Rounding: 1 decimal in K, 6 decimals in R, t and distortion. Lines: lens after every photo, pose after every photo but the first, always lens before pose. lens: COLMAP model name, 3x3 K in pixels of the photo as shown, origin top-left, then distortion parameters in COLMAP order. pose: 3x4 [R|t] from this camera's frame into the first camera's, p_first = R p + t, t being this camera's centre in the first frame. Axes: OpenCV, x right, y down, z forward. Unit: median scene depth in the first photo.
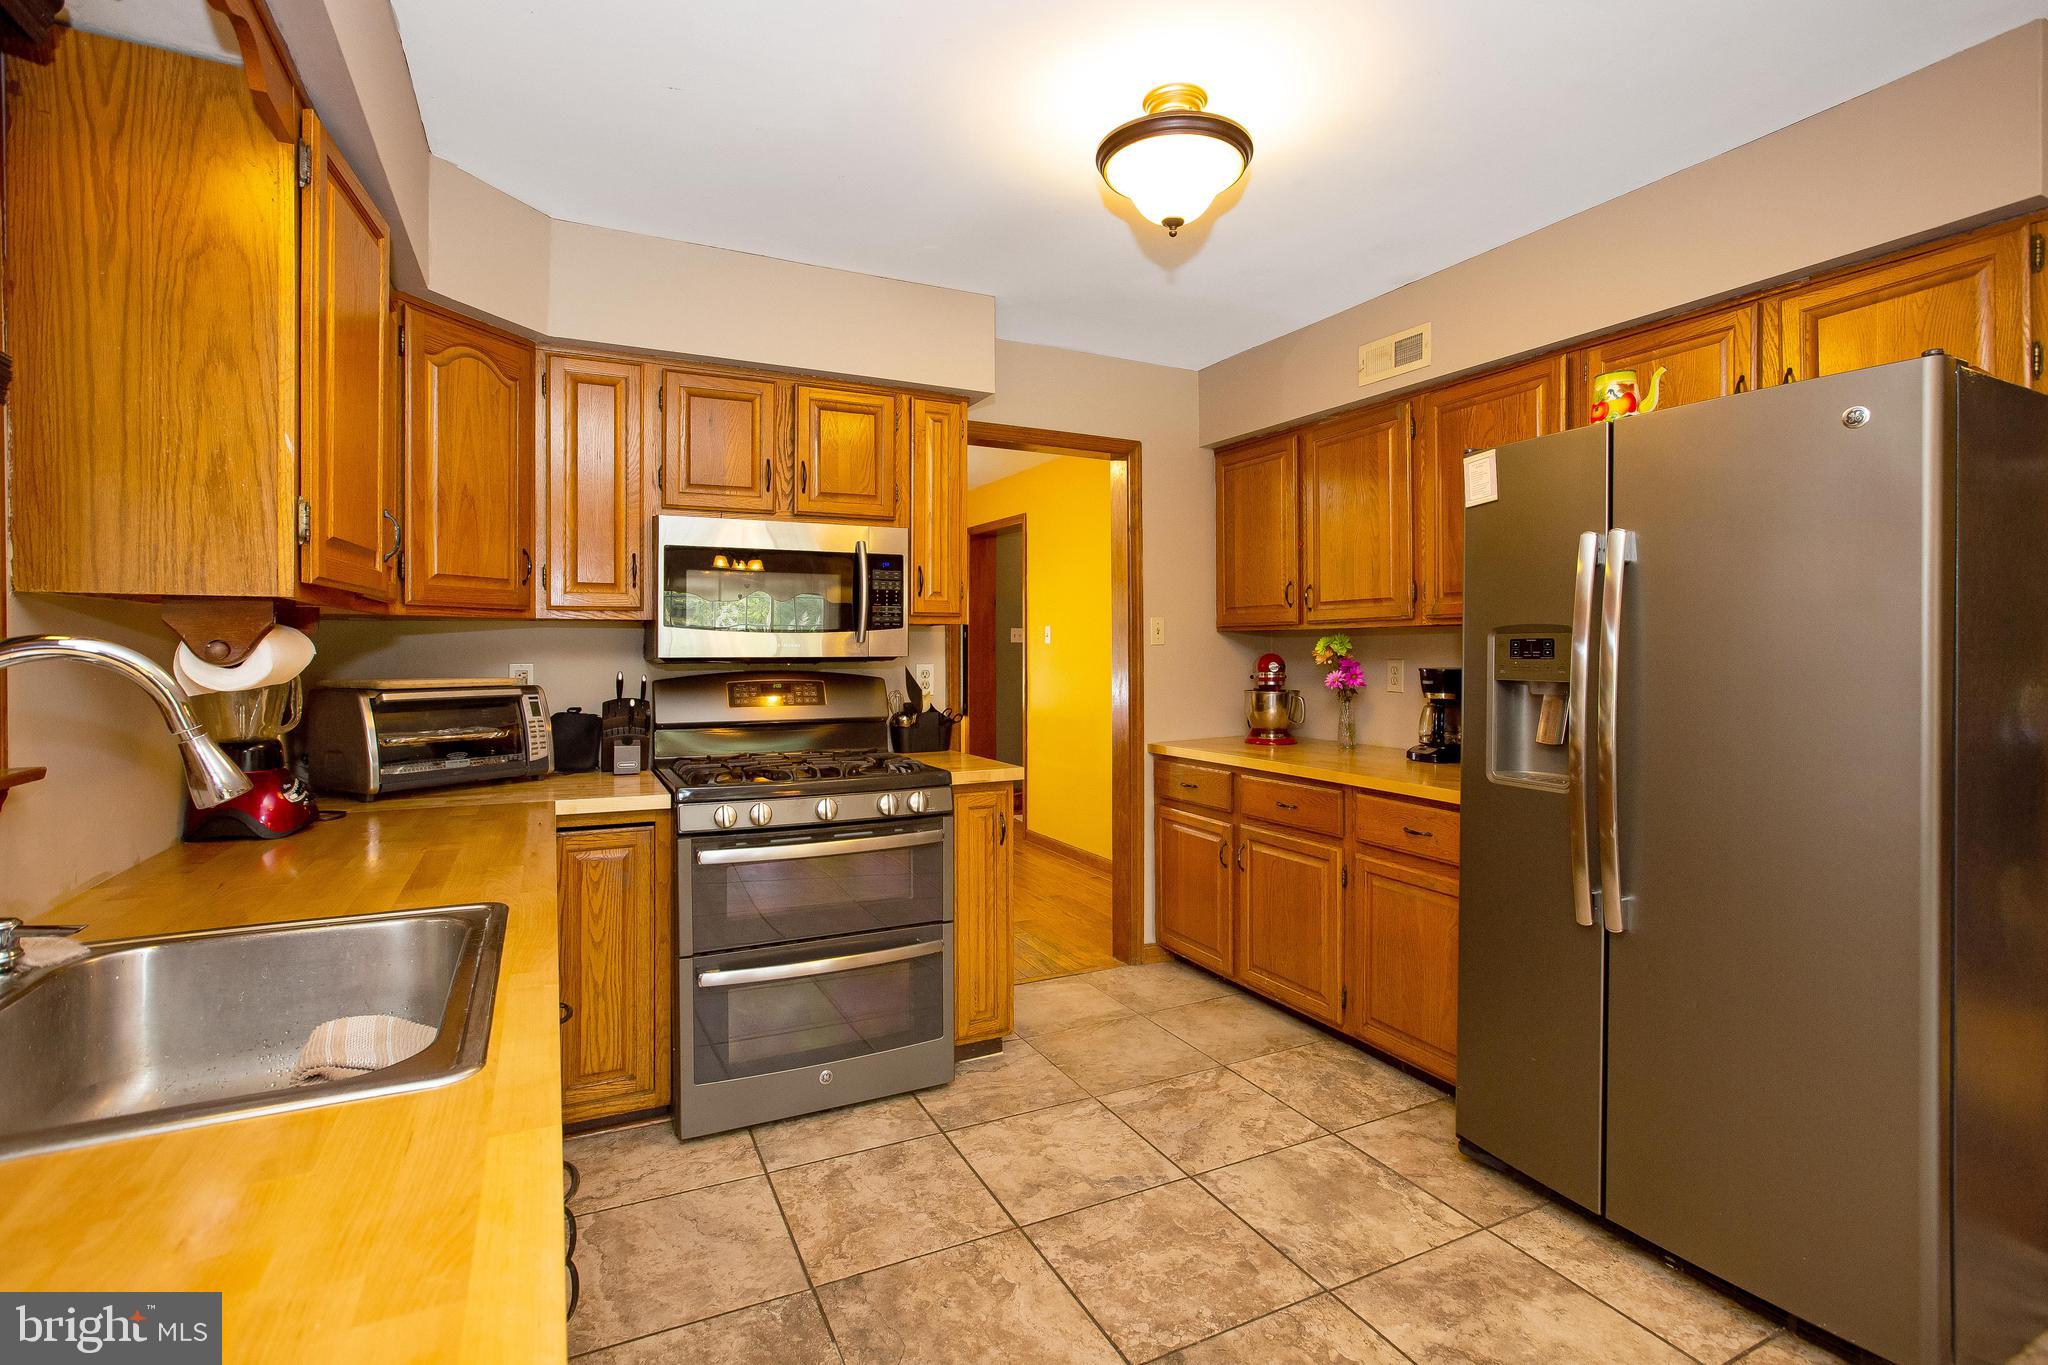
lens RADIAL K [[950.2, 0, 1023.1], [0, 950.2, 654.9], [0, 0, 1]] dist [-0.032718, 0.018009]
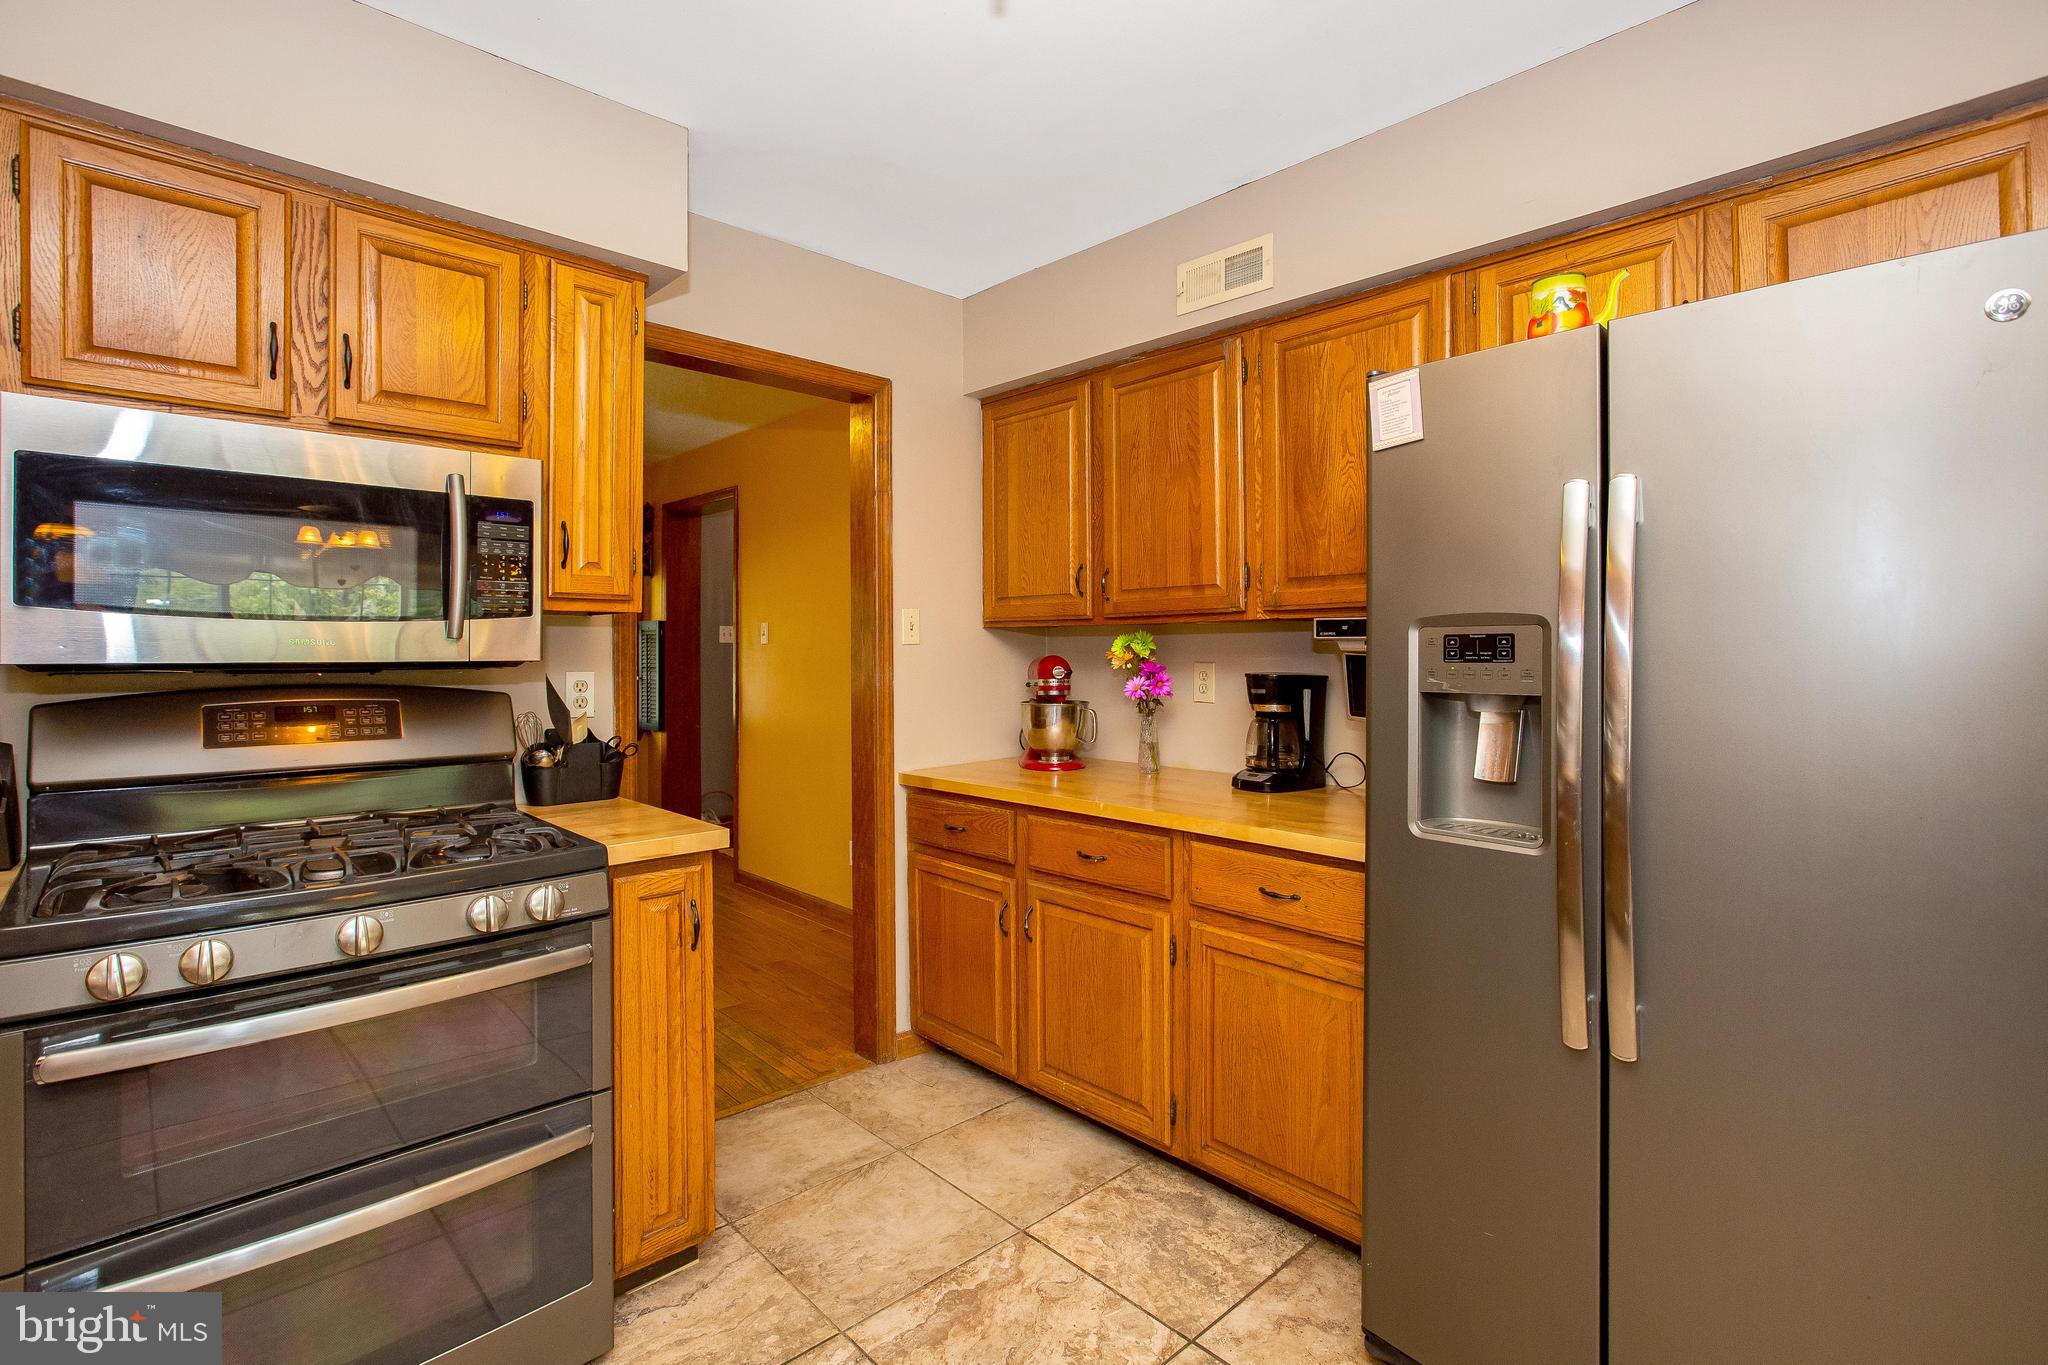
lens RADIAL K [[950.2, 0, 1023.1], [0, 950.2, 654.9], [0, 0, 1]] dist [-0.032718, 0.018009]
pose [[0.957511, -0.000398, 0.288396, 0.006799], [0.001202, 0.999996, -0.002610, -0.000044], [-0.288394, 0.002846, 0.957508, 0.312148]]
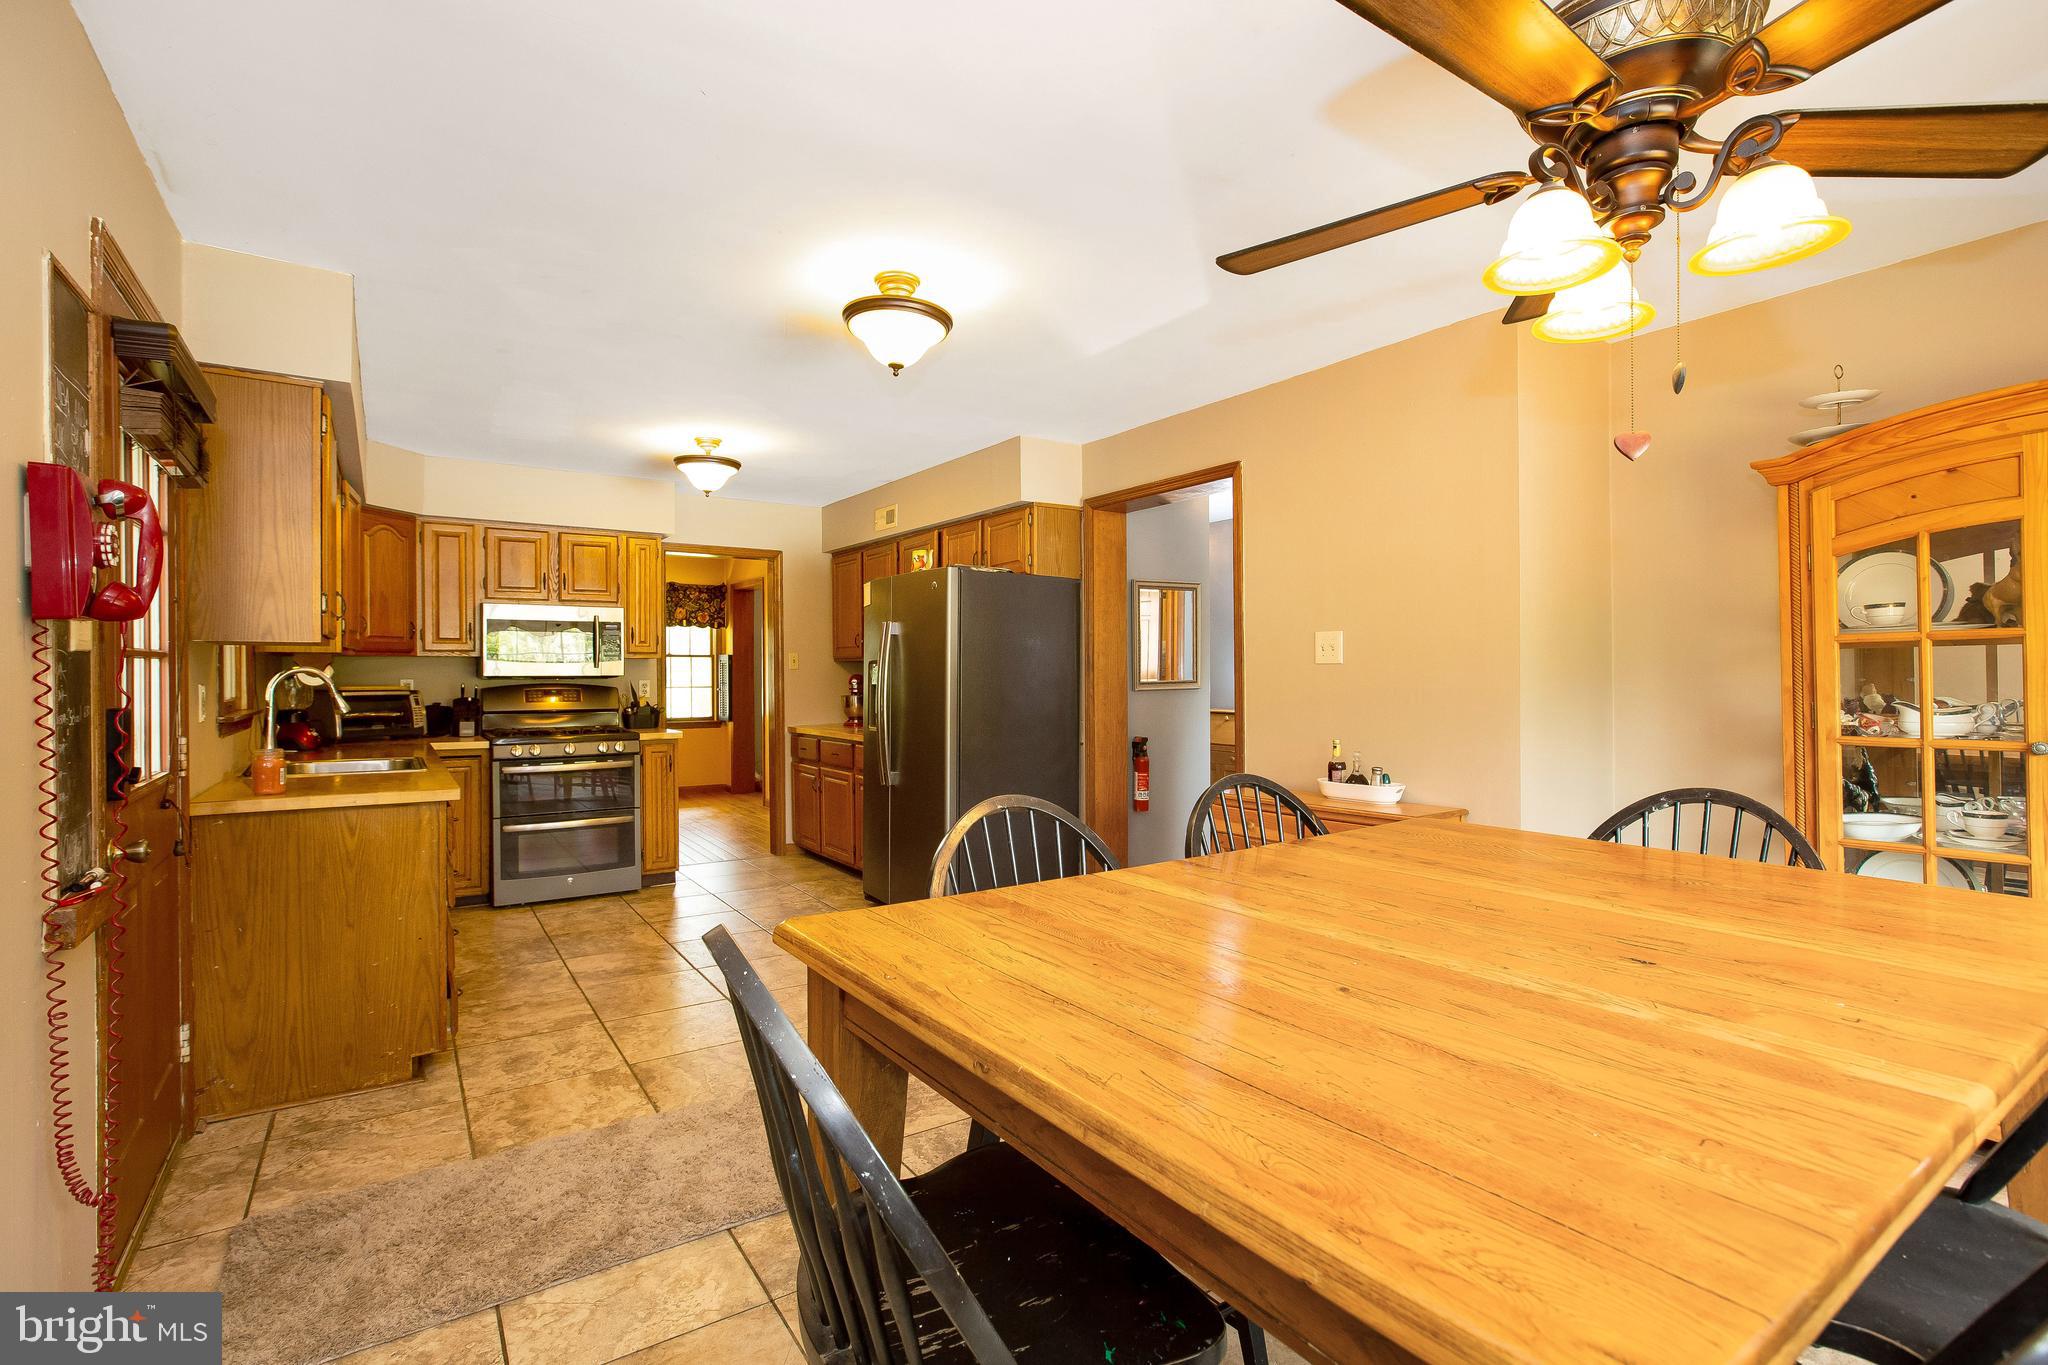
lens RADIAL K [[957.7, 0, 1002.2], [0, 957.7, 679.6], [0, 0, 1]] dist [-0.016633, 0.018754]
pose [[0.993172, -0.002560, 0.116628, 0.419149], [0.002553, 0.999997, 0.000211, 0.011926], [-0.116628, 0.000088, 0.993176, -1.013637]]
